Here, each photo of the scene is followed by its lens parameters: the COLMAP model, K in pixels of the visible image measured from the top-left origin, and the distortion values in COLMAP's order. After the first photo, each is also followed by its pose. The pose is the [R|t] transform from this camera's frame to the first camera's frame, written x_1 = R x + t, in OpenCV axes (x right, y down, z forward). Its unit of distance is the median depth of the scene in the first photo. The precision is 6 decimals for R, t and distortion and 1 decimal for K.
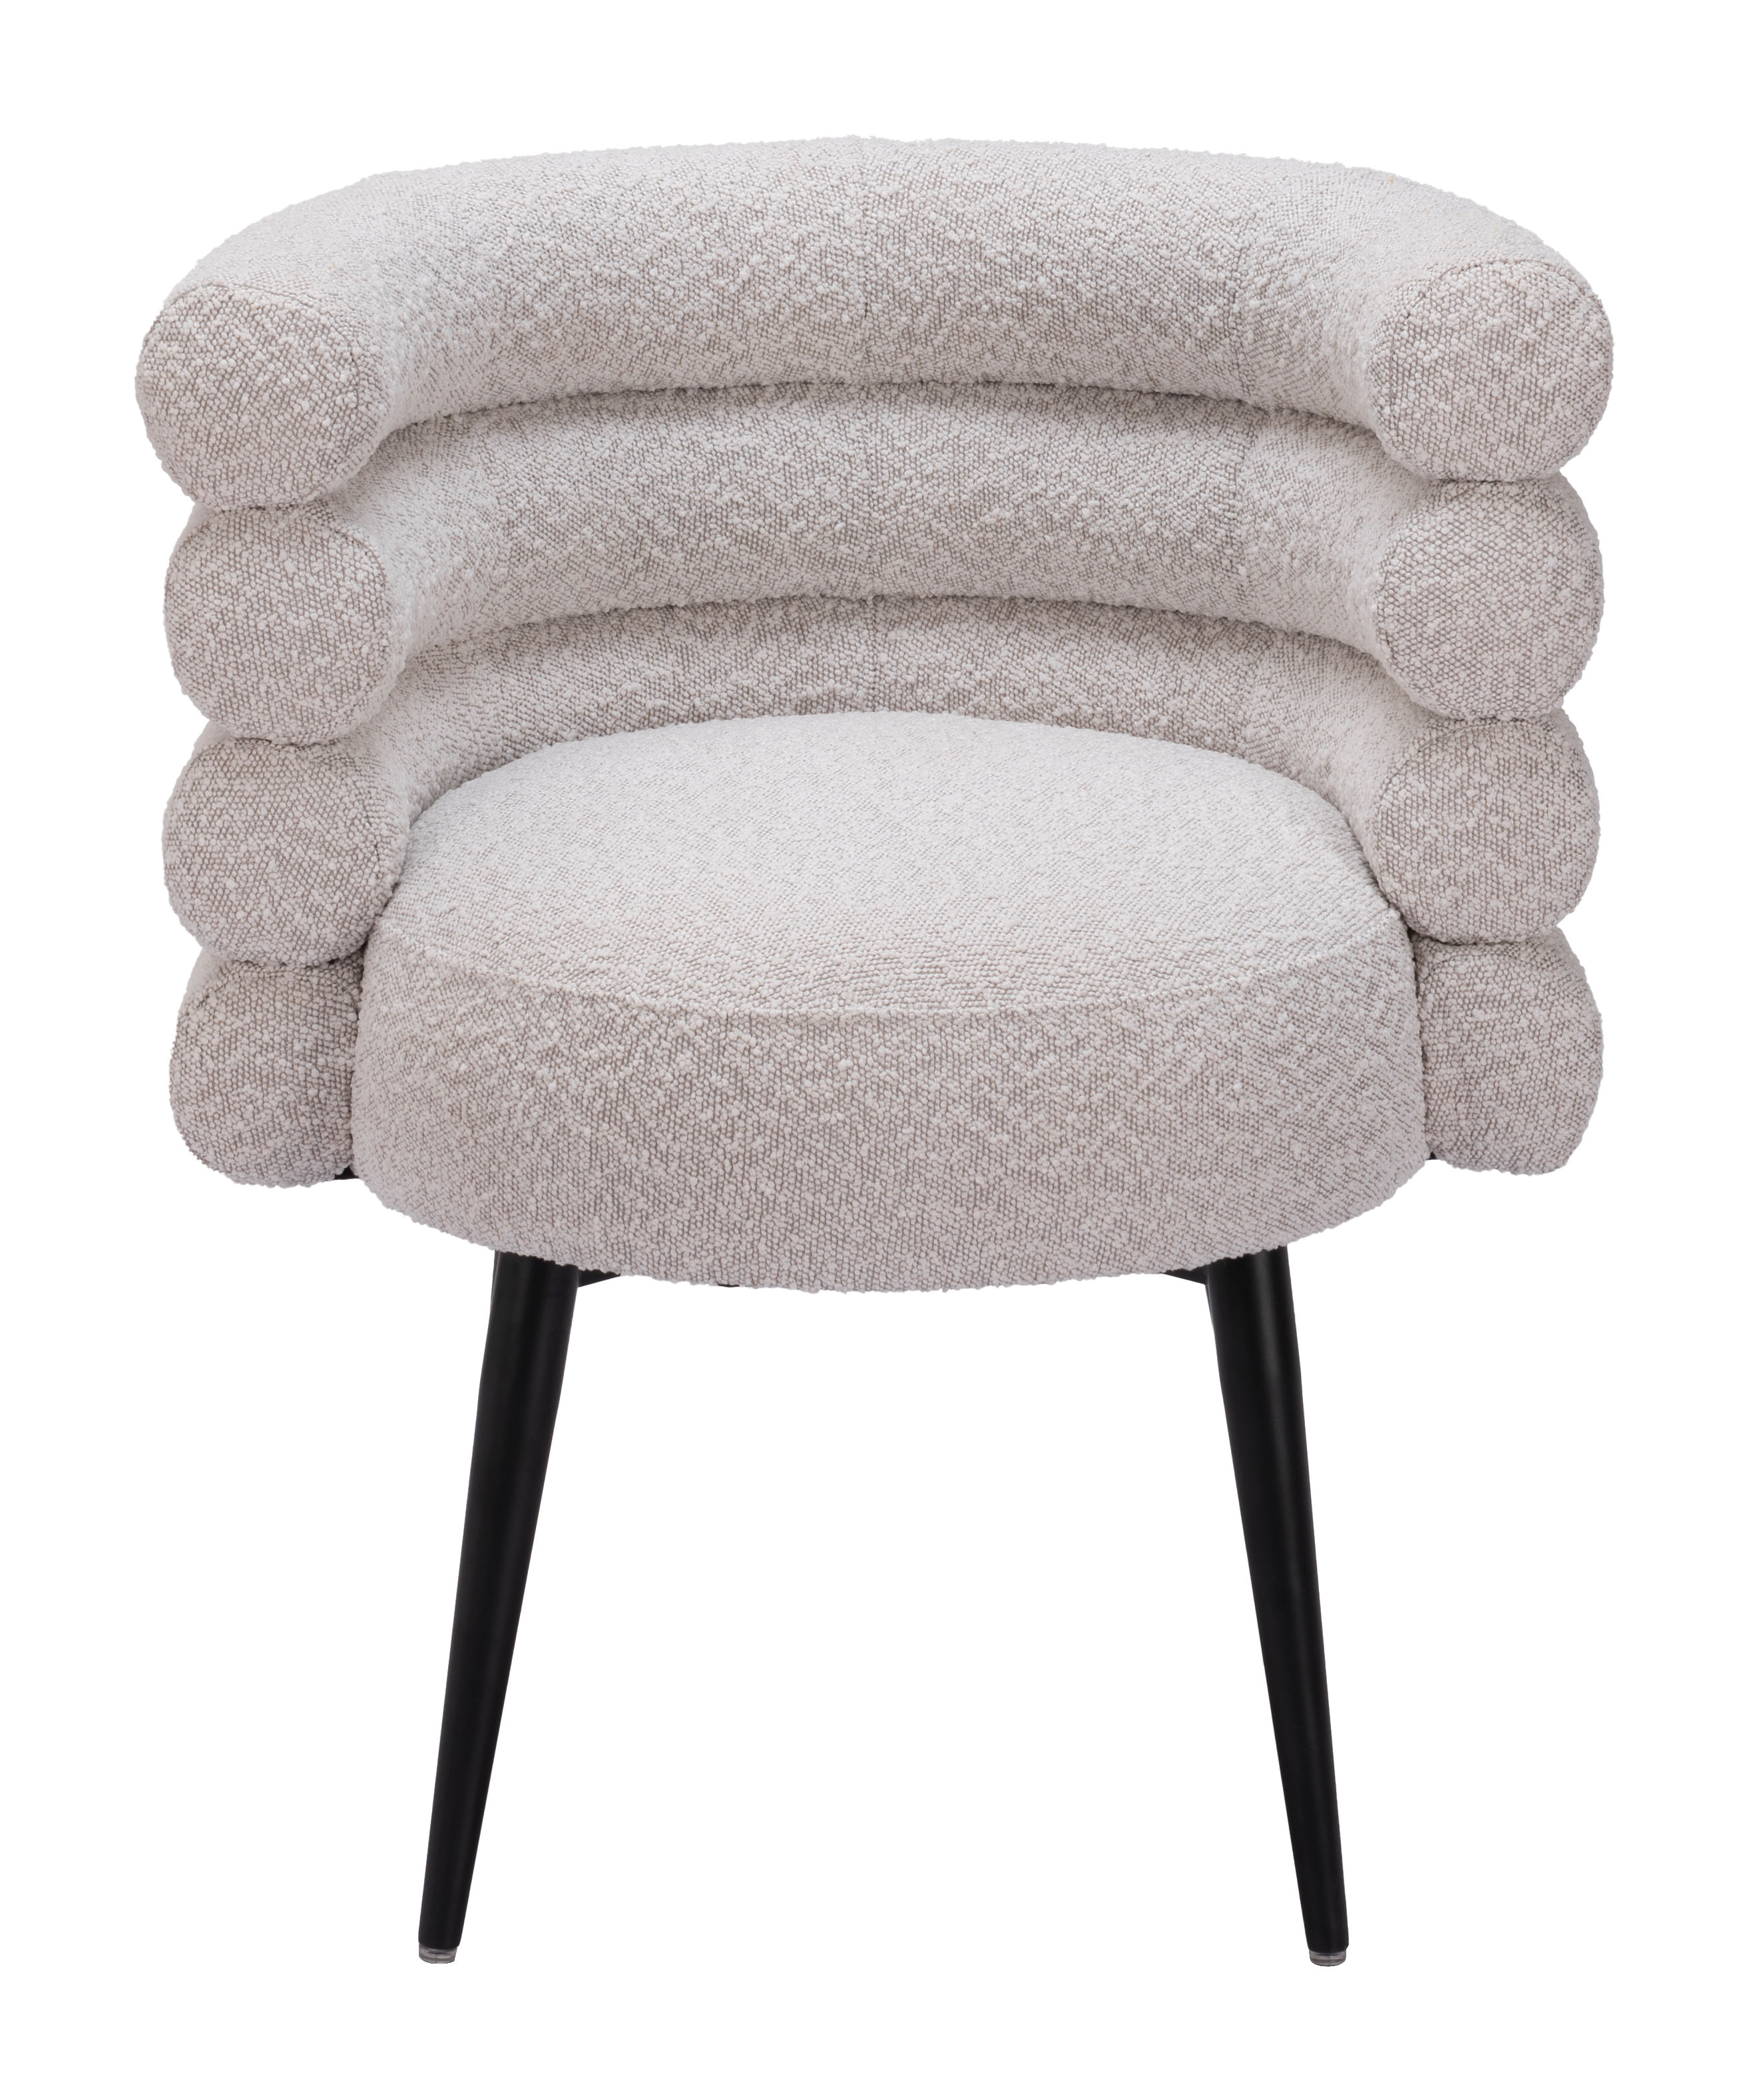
lens RADIAL K [[4708.8, 0, 874.1], [0, 4708.8, 1163.8], [0, 0, 1]] dist [-0.050309, 0.451041]
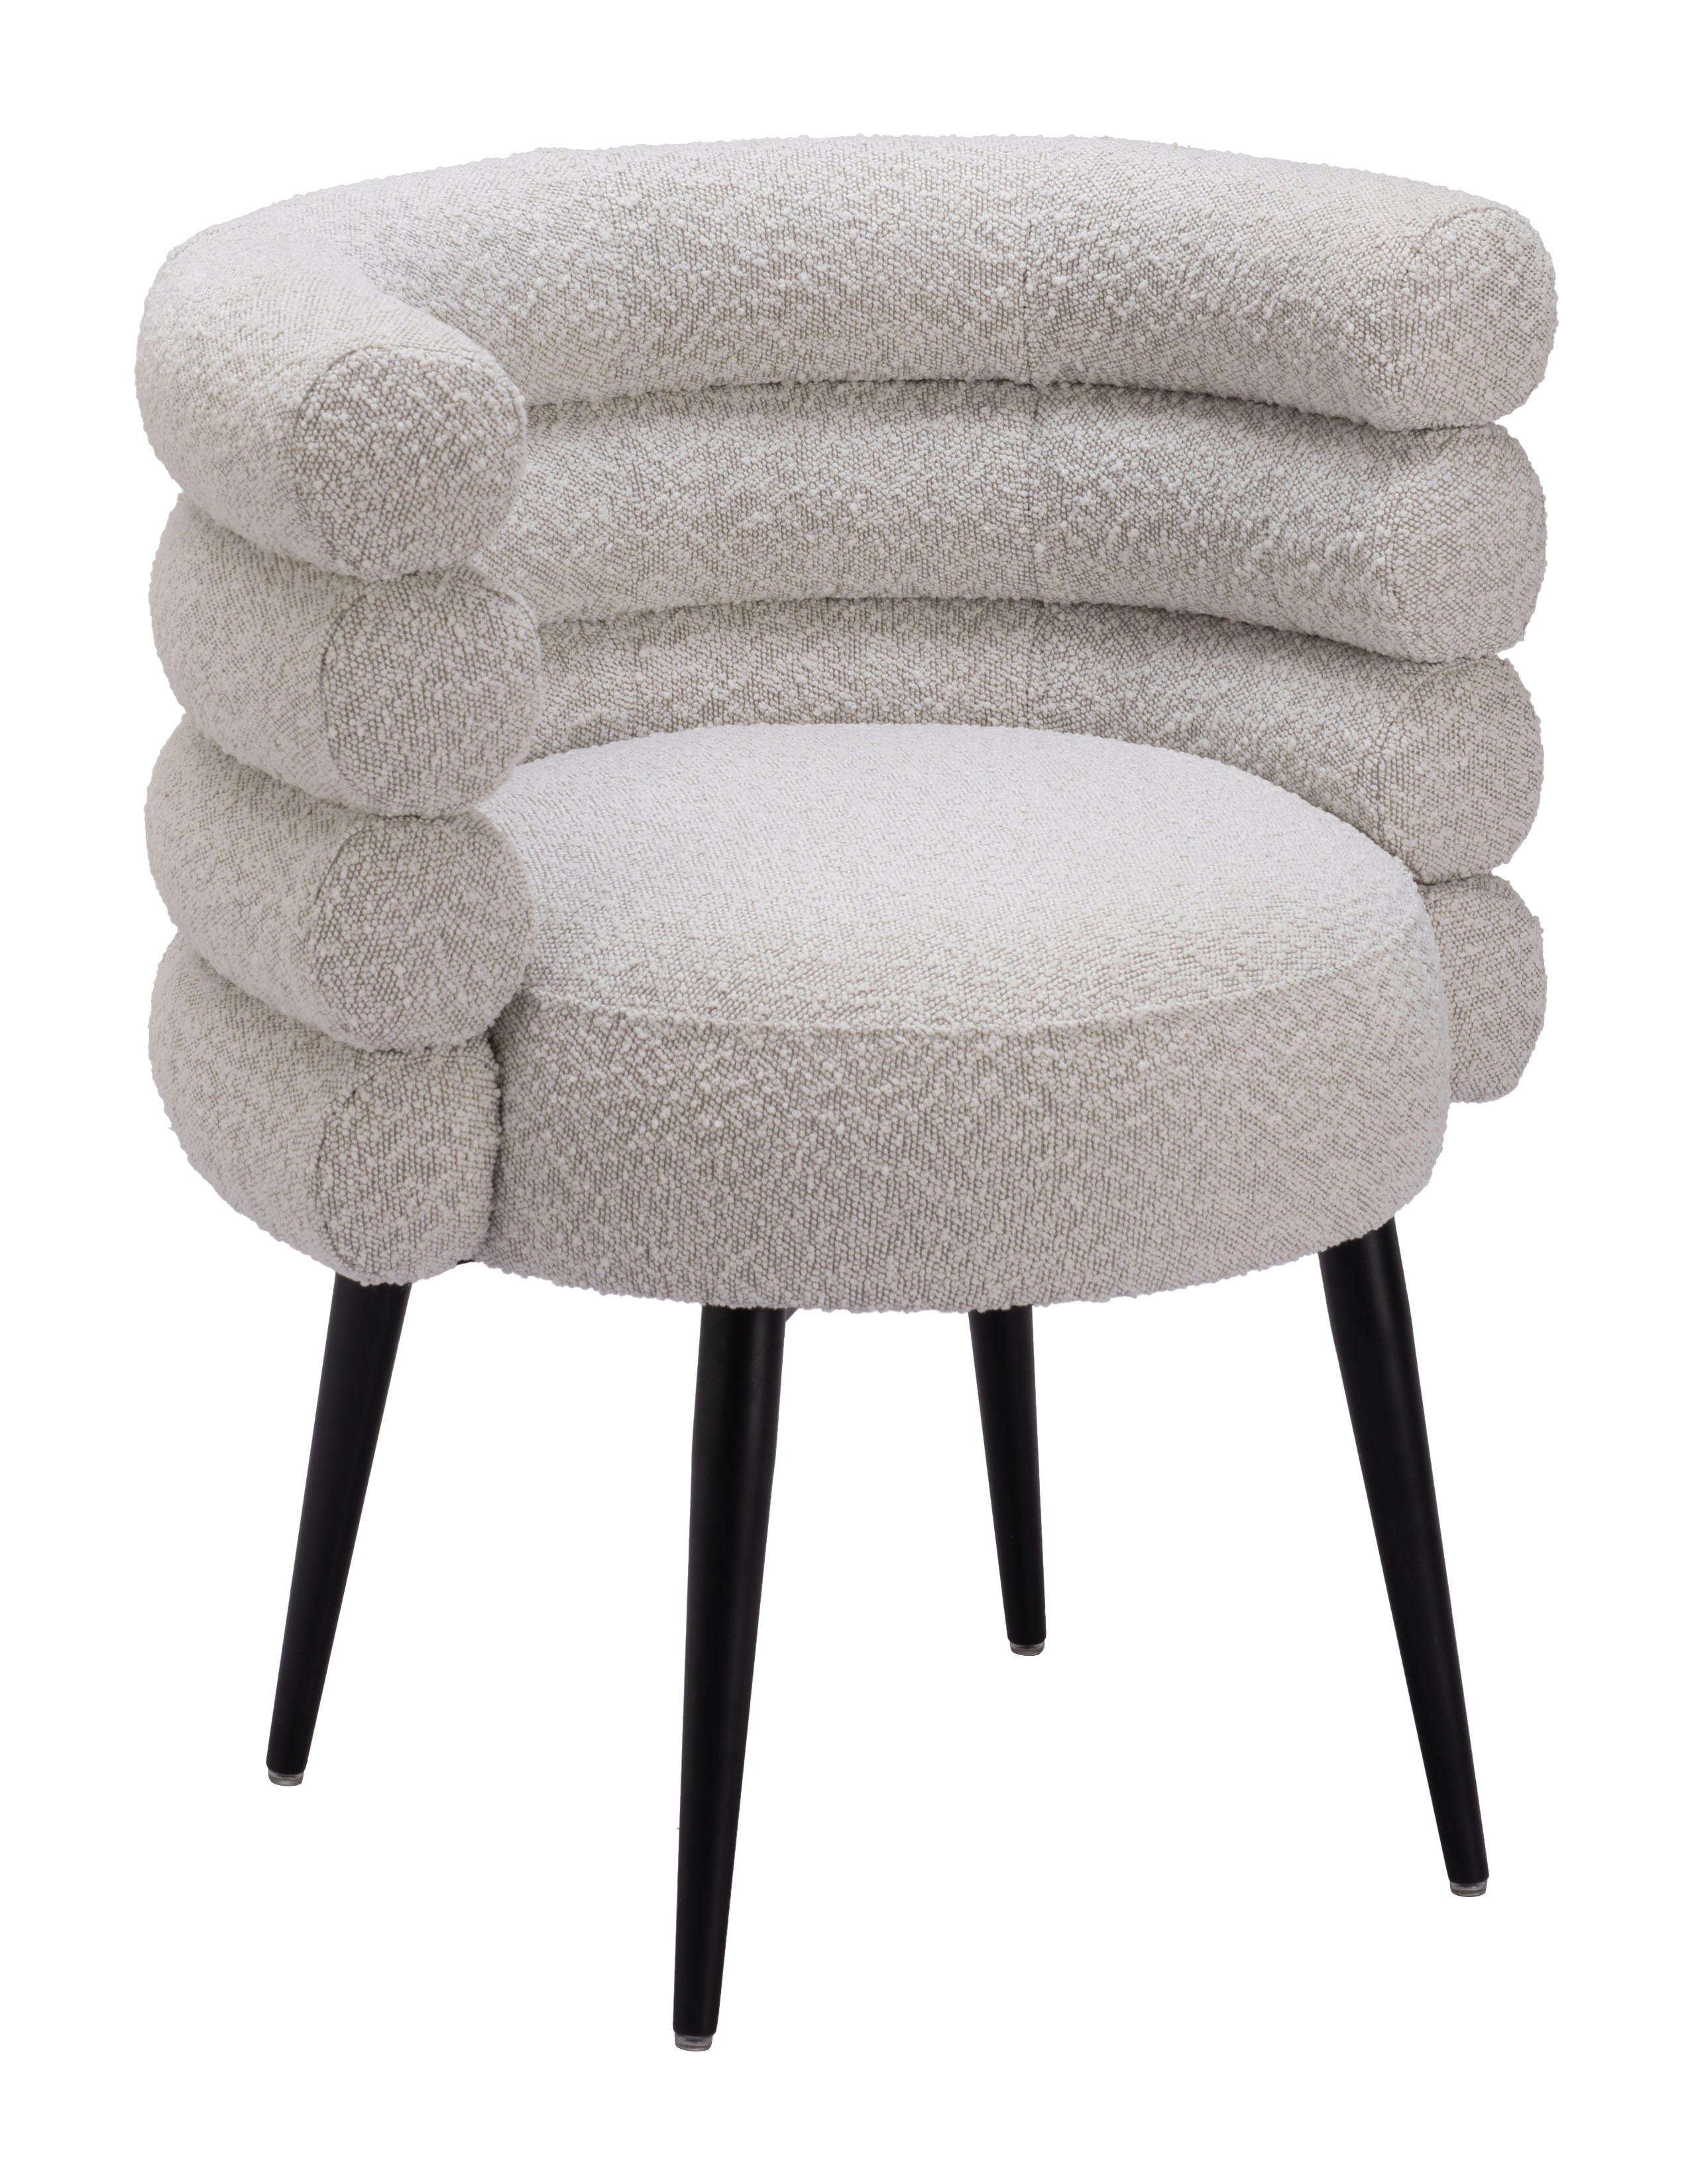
lens RADIAL K [[4785.6, 0, 846.0], [0, 4785.6, 1092.0], [0, 0, 1]] dist [0.028288, -0.594520]
pose [[0.955150, -0.133832, 0.264152, -0.301558], [0.137927, 0.990438, 0.003071, -0.024788], [-0.262037, 0.033500, 0.964476, 0.040098]]
